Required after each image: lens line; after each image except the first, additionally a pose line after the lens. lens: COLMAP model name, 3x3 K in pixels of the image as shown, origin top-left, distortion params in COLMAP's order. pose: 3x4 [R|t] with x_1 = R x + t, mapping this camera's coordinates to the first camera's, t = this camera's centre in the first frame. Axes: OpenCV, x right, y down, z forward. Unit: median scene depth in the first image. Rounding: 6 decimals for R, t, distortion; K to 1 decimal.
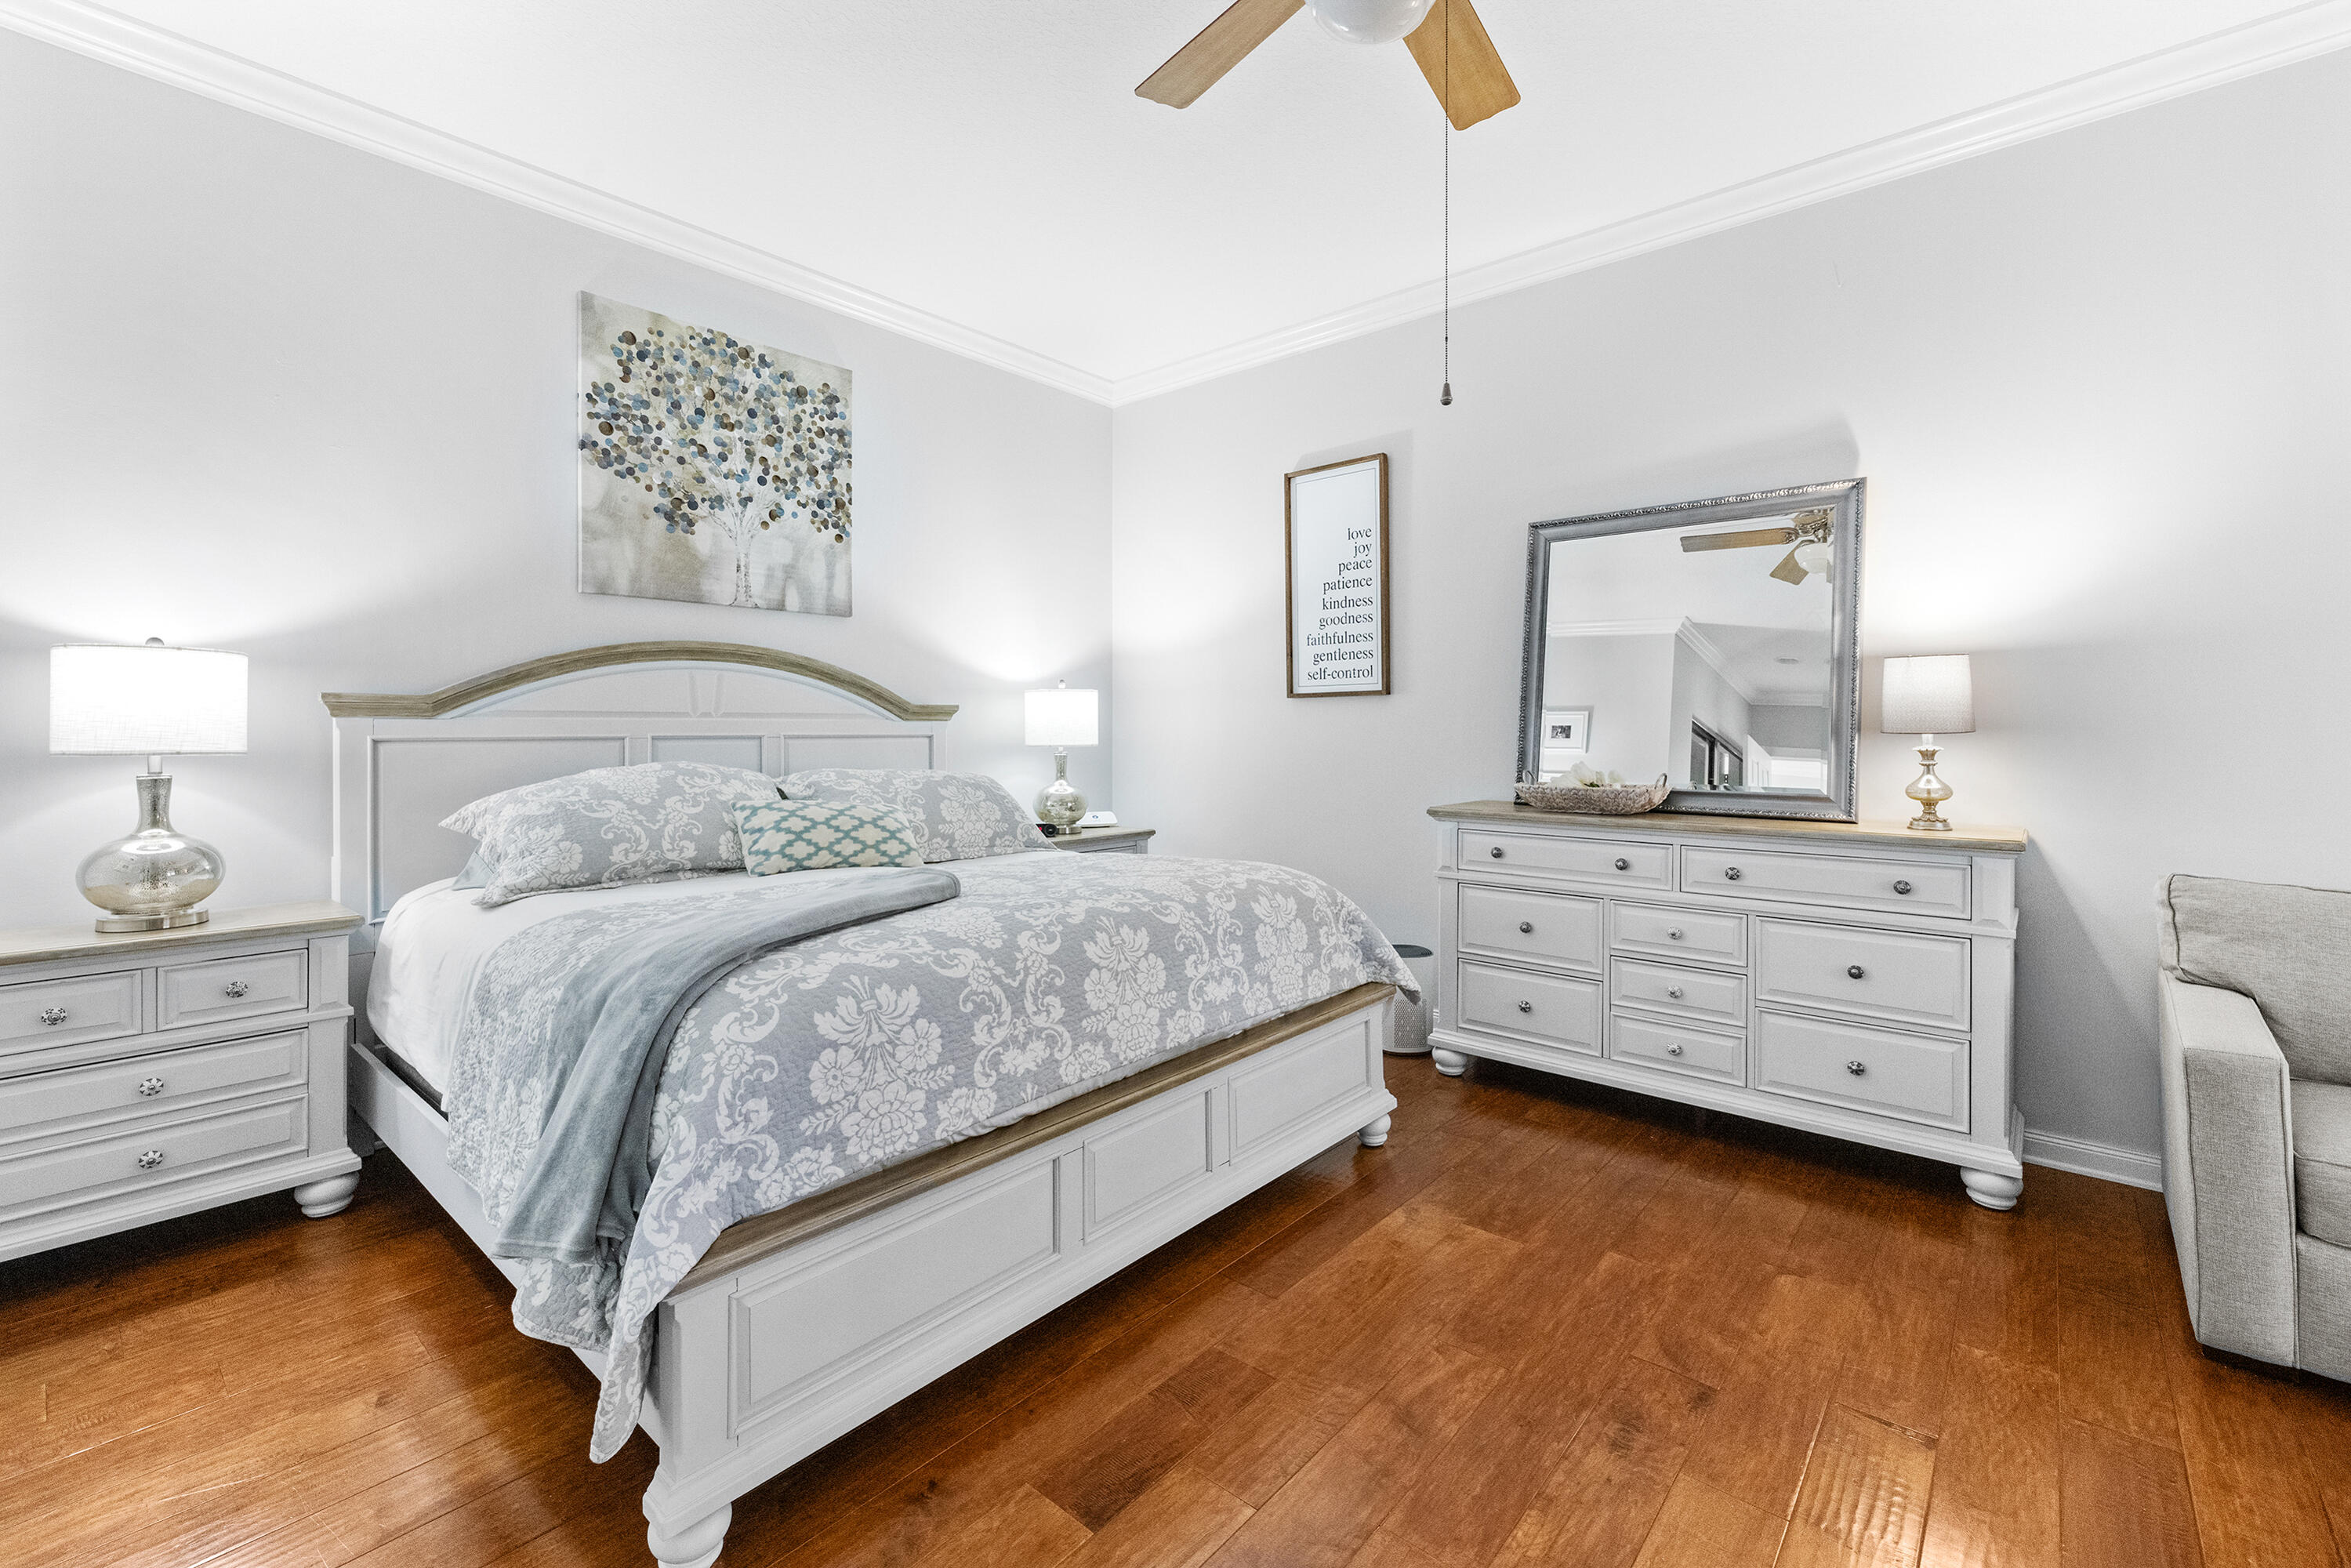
lens RADIAL K [[1002.2, 0, 1150.9], [0, 1002.2, 731.5], [0, 0, 1]] dist [-0.000284, -0.000271]
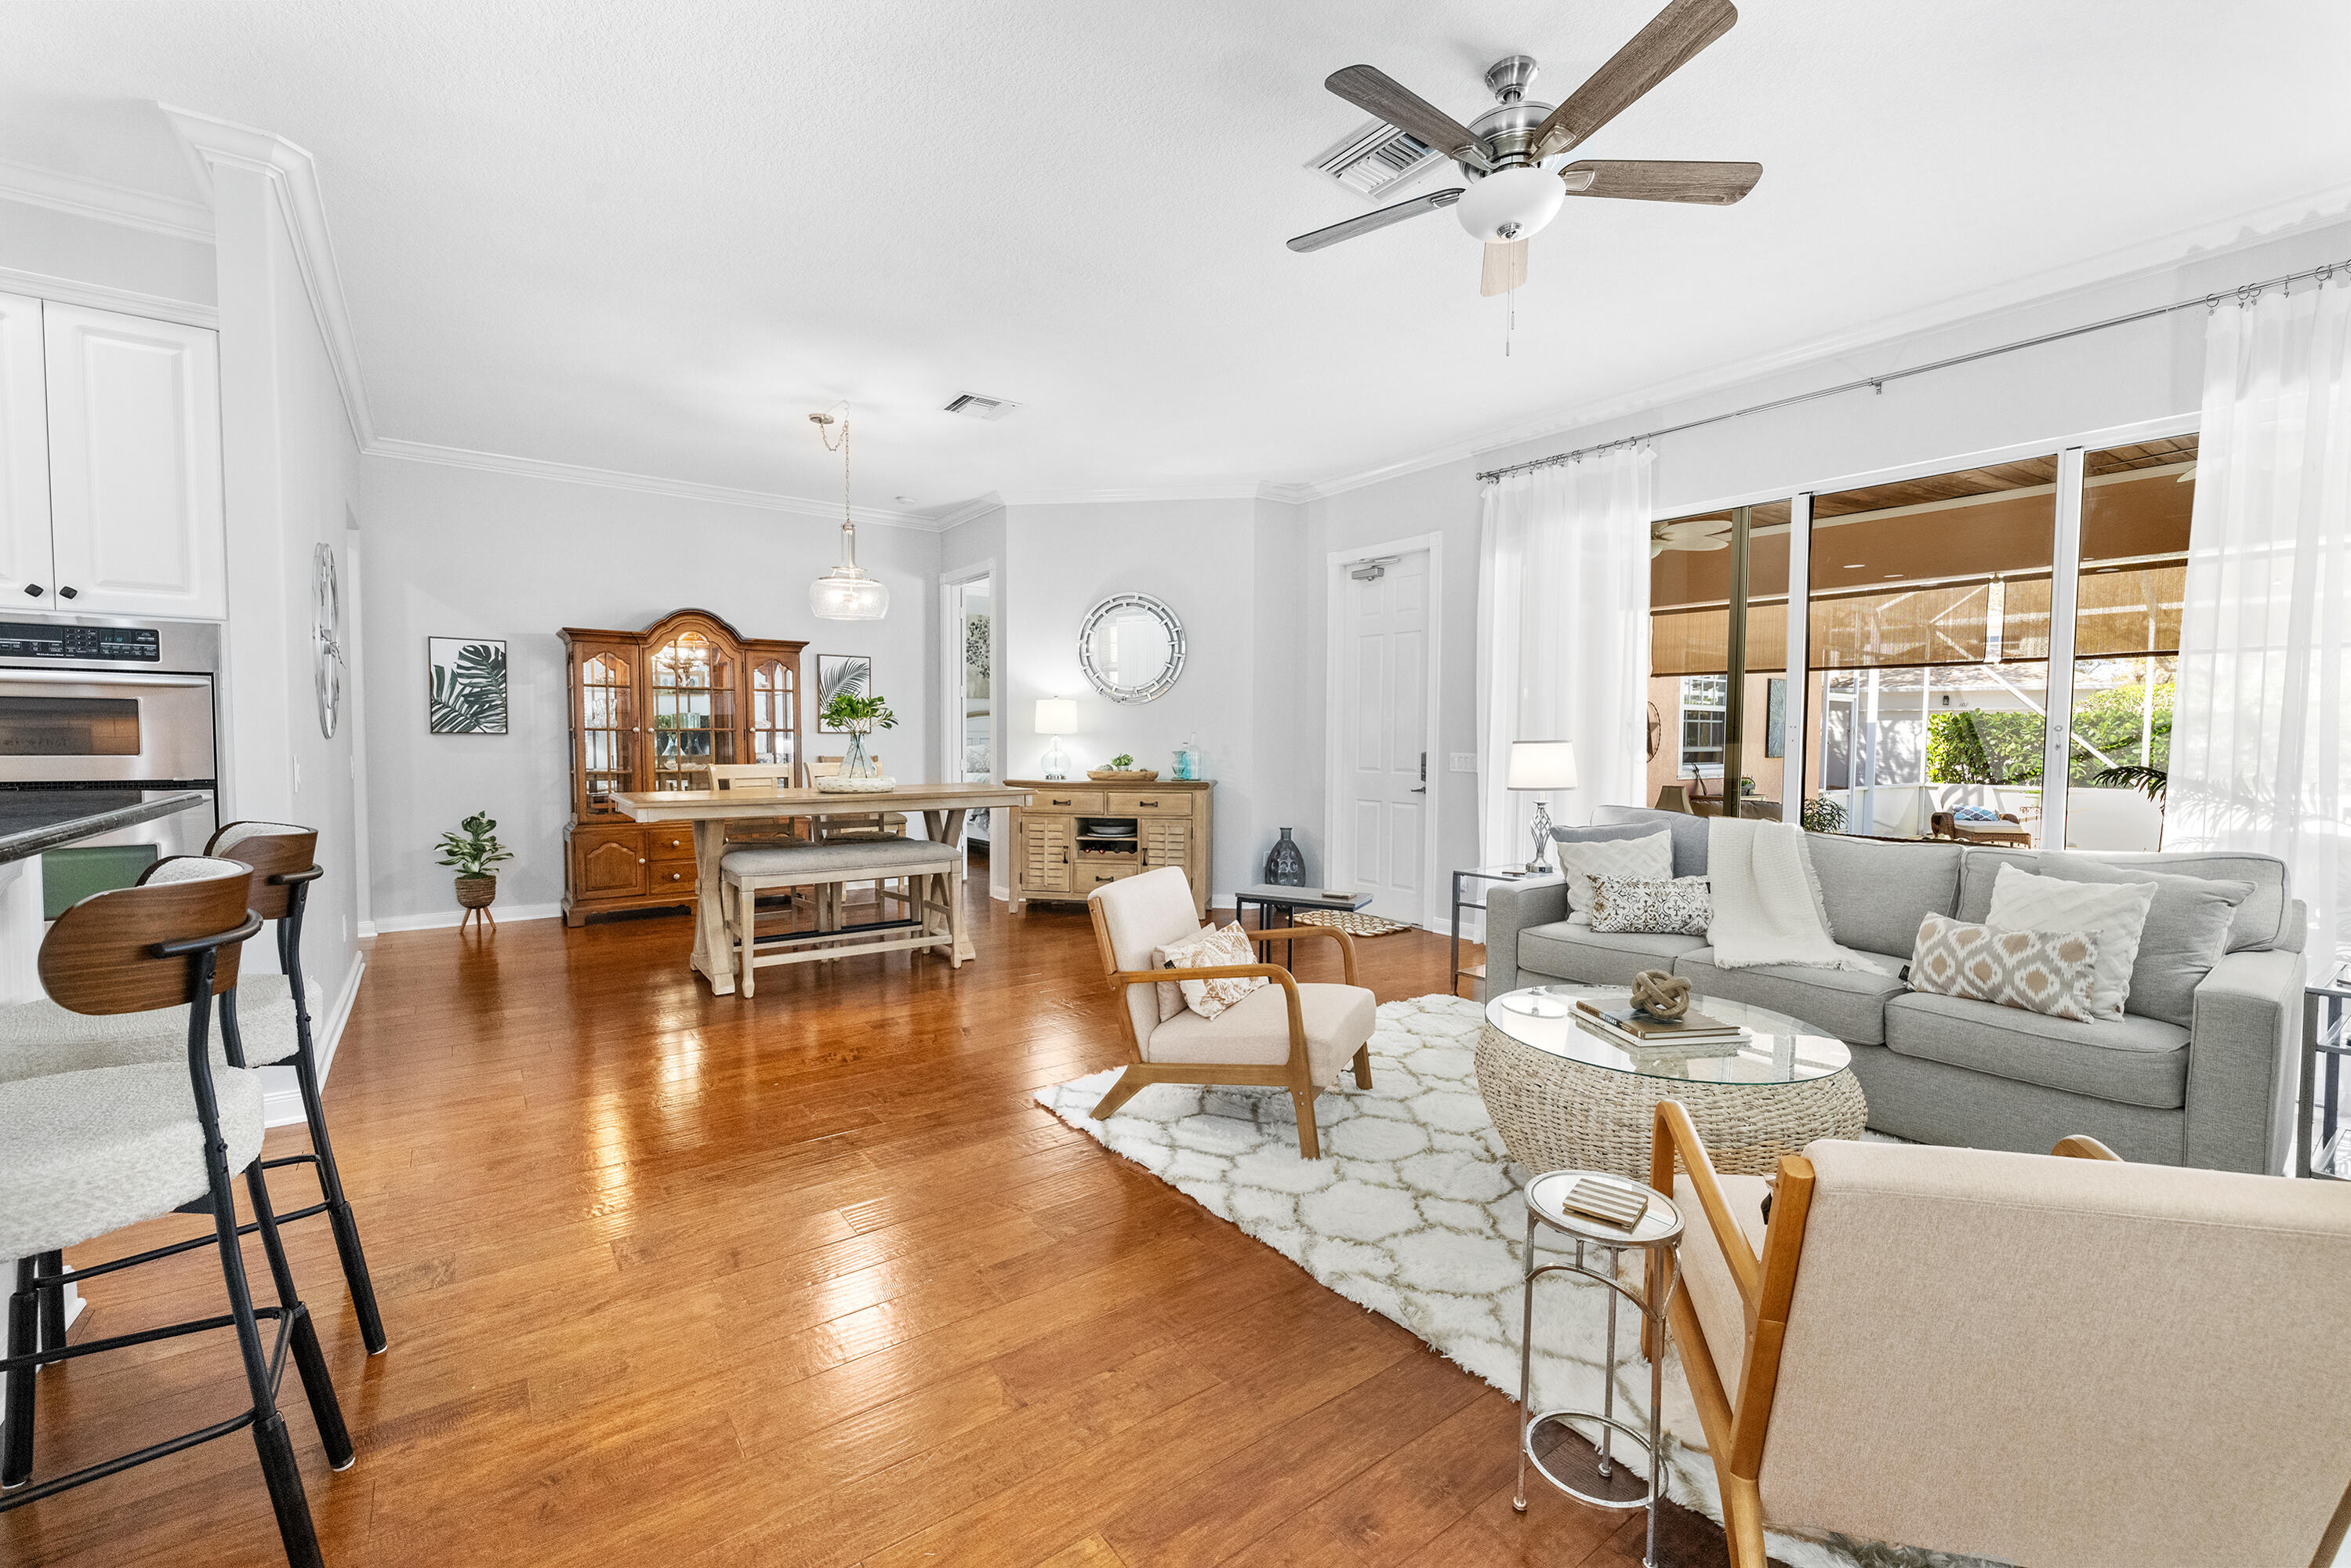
lens RADIAL K [[984.6, 0, 1180.6], [0, 984.6, 780.1], [0, 0, 1]] dist [0.003259, -0.001493]
pose [[0.981818, 0.012498, -0.189413, 0.840141], [-0.005218, 0.999230, 0.038883, 0.013917], [0.189753, -0.037187, 0.981127, -2.232445]]
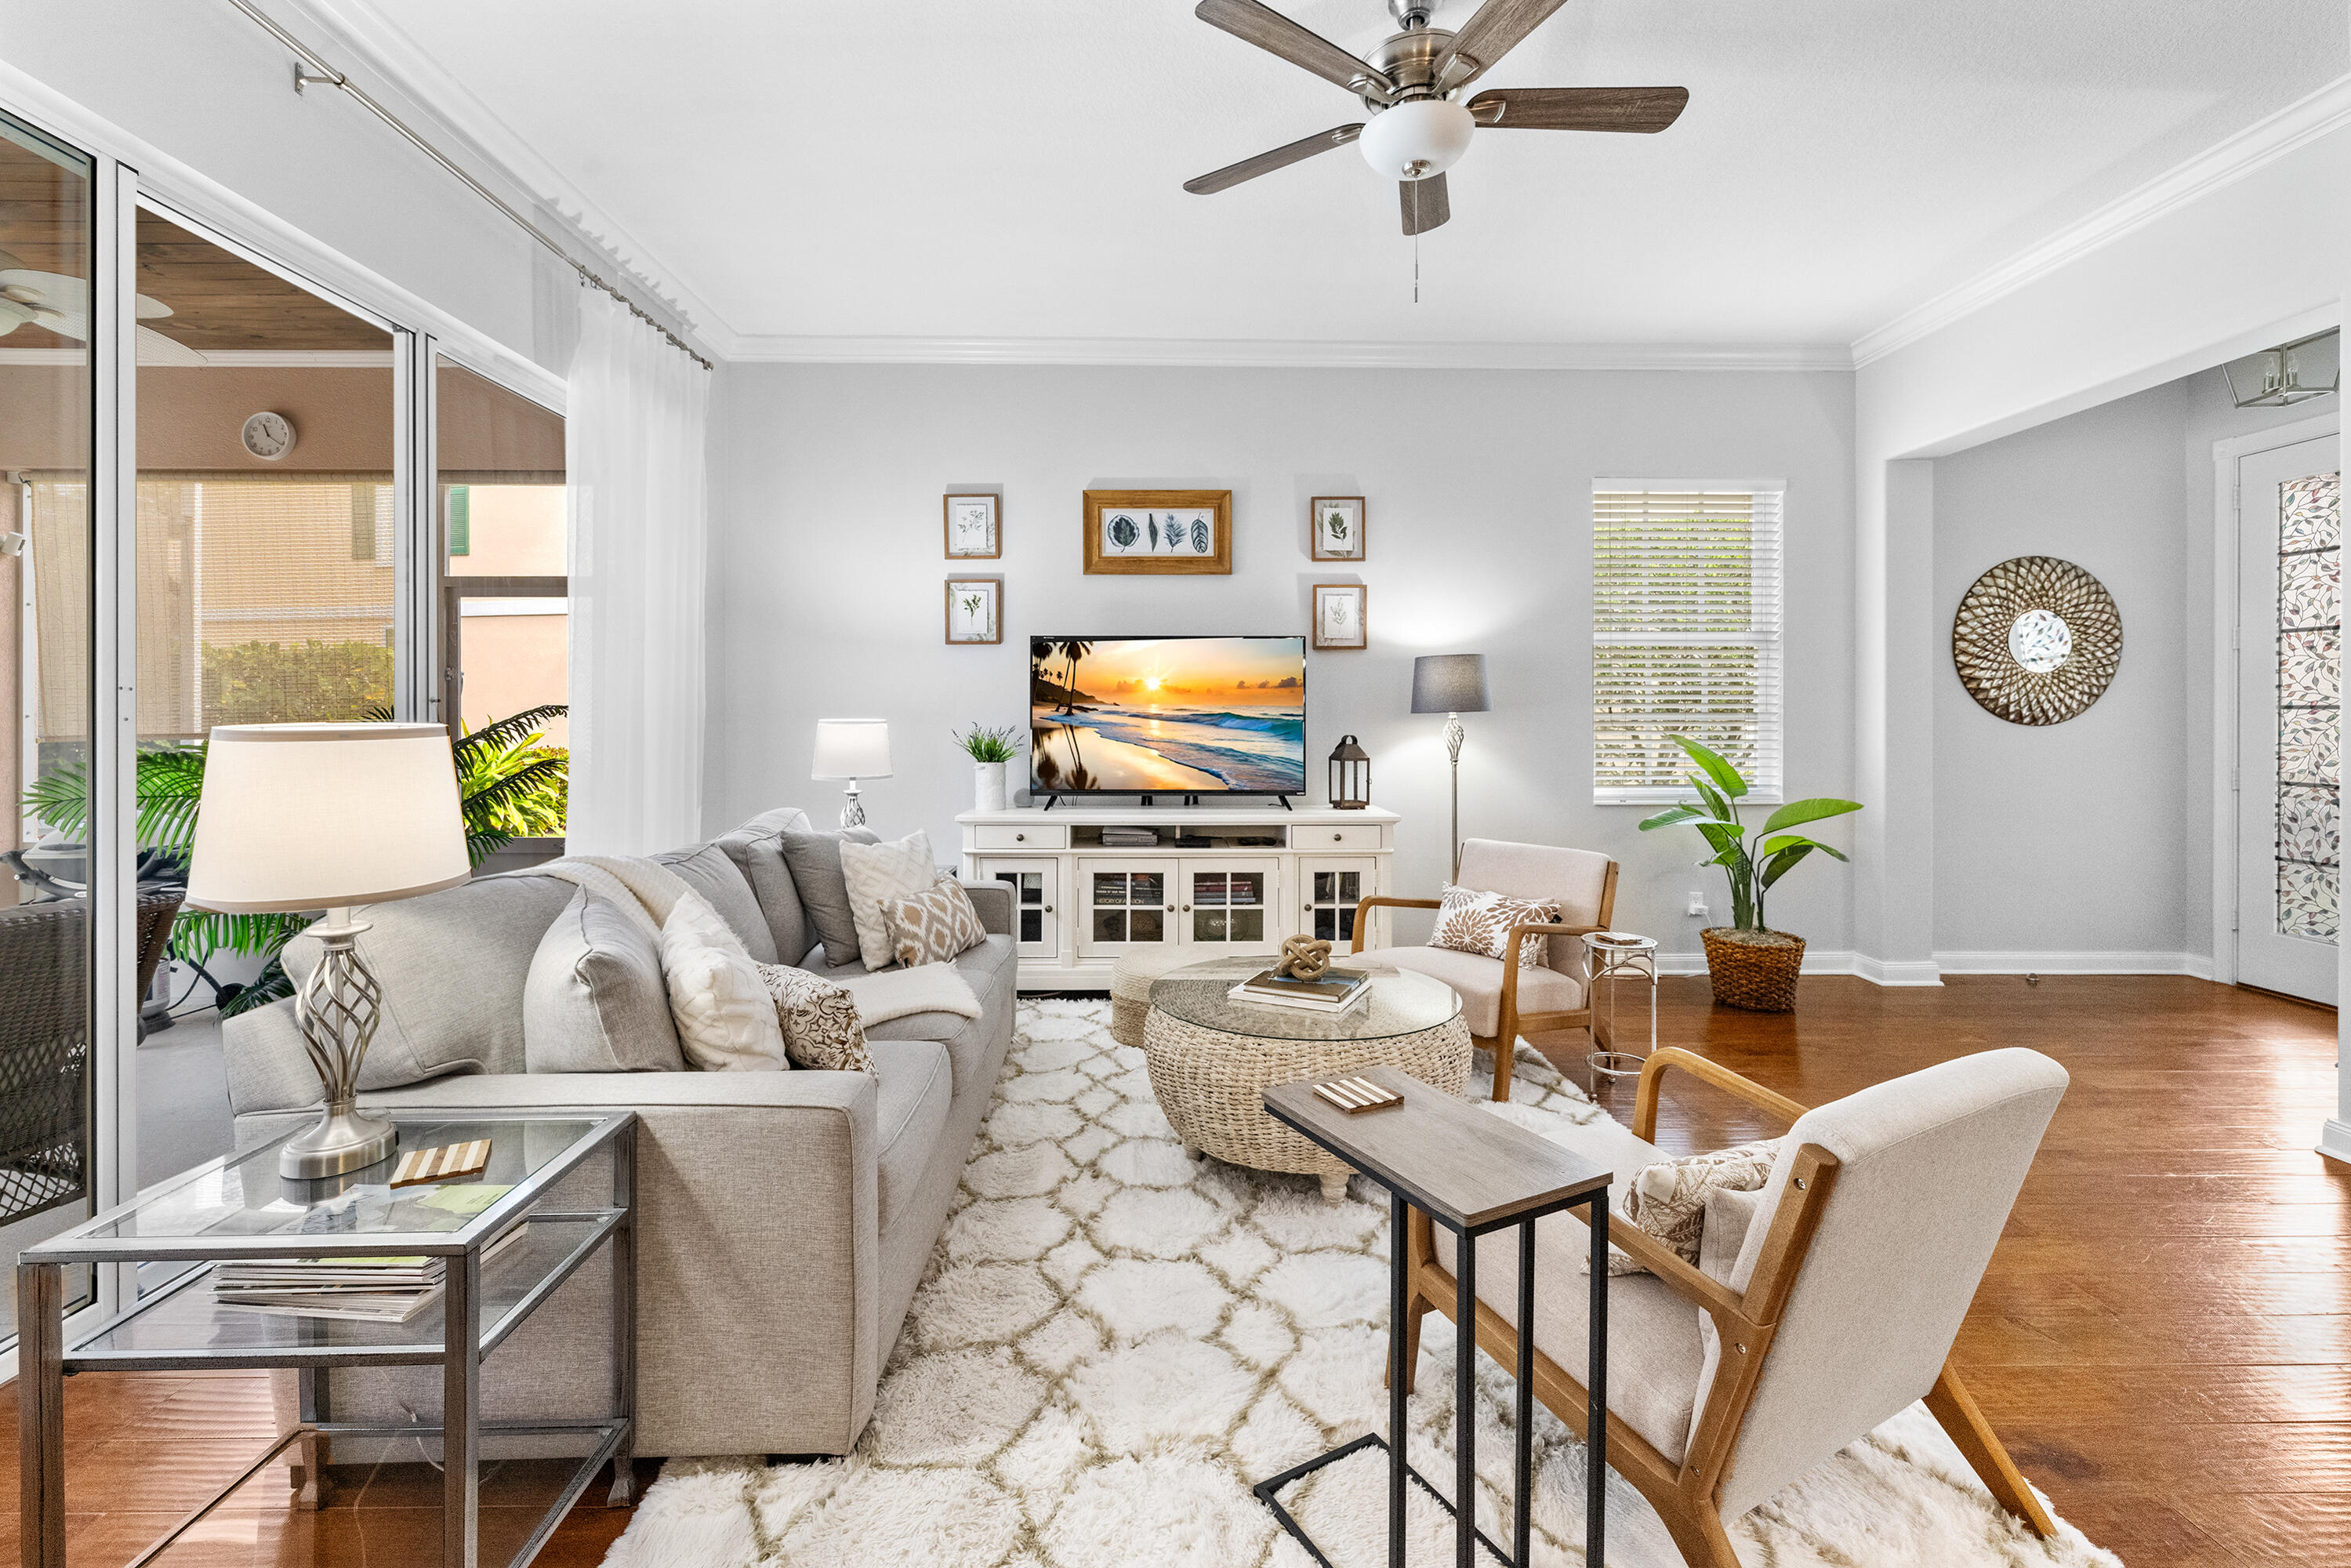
lens RADIAL K [[1002.2, 0, 1175.6], [0, 1002.2, 720.0], [0, 0, 1]] dist [-0.000284, -0.000271]
pose [[-0.683312, -0.004552, 0.730112, 0.533167], [-0.000364, 0.999983, 0.005895, 0.005034], [-0.730126, 0.003762, -0.683302, -0.796969]]
